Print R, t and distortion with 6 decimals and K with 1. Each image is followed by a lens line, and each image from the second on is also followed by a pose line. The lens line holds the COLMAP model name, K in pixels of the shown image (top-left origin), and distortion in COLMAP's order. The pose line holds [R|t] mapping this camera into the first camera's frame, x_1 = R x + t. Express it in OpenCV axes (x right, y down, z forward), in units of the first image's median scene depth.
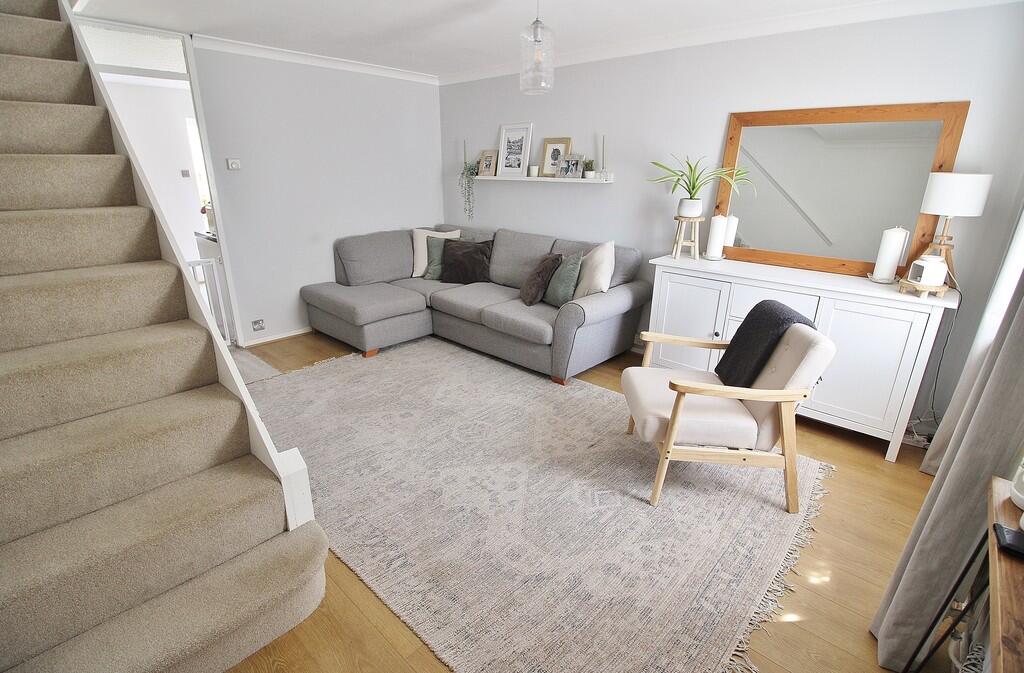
lens RADIAL K [[475.8, 0, 516.1], [0, 475.8, 338.3], [0, 0, 1]] dist [-0.008583, -0.006607]
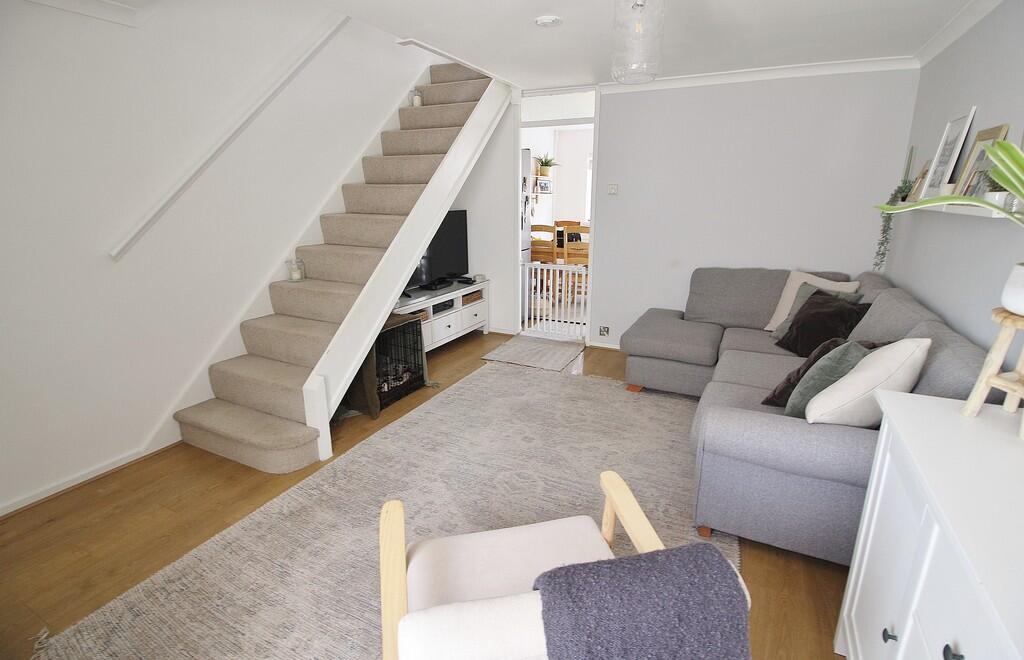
lens RADIAL K [[484.6, 0, 513.9], [0, 484.6, 332.8], [0, 0, 1]] dist [-0.022754, -0.002195]
pose [[0.280483, 0.251152, -0.926419, 0.474650], [-0.317489, 0.935110, 0.157385, -0.143258], [0.905831, 0.249983, 0.342021, 0.448309]]
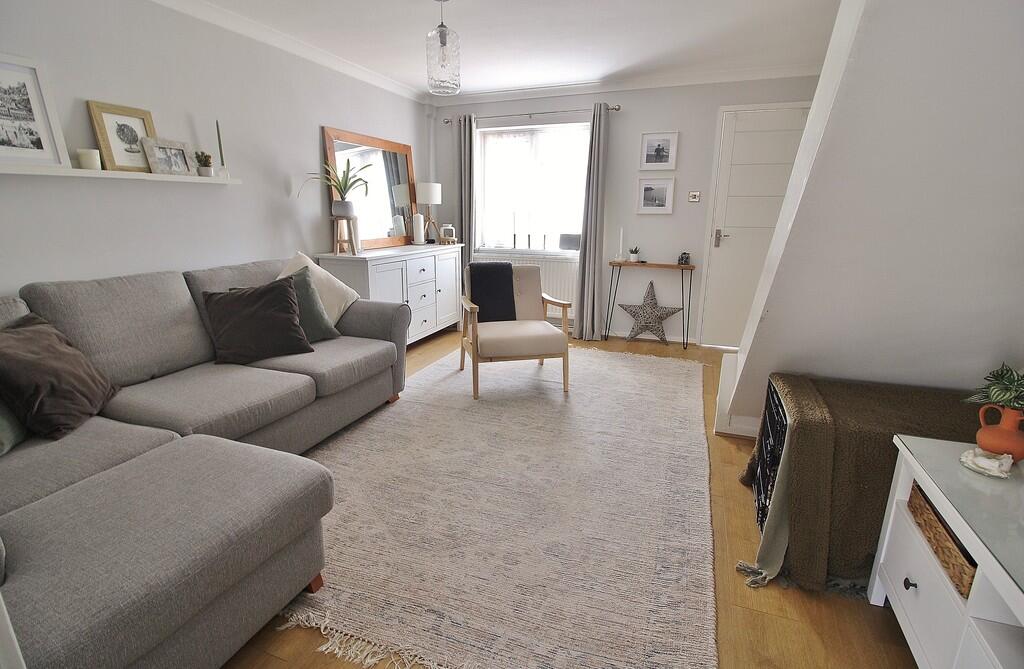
lens RADIAL K [[484.6, 0, 514.7], [0, 484.6, 330.9], [0, 0, 1]] dist [-0.022754, -0.002195]
pose [[-0.372005, -0.238062, 0.897184, -0.702830], [0.298982, 0.884310, 0.358615, -0.253908], [-0.878761, 0.401649, -0.257792, 0.874089]]
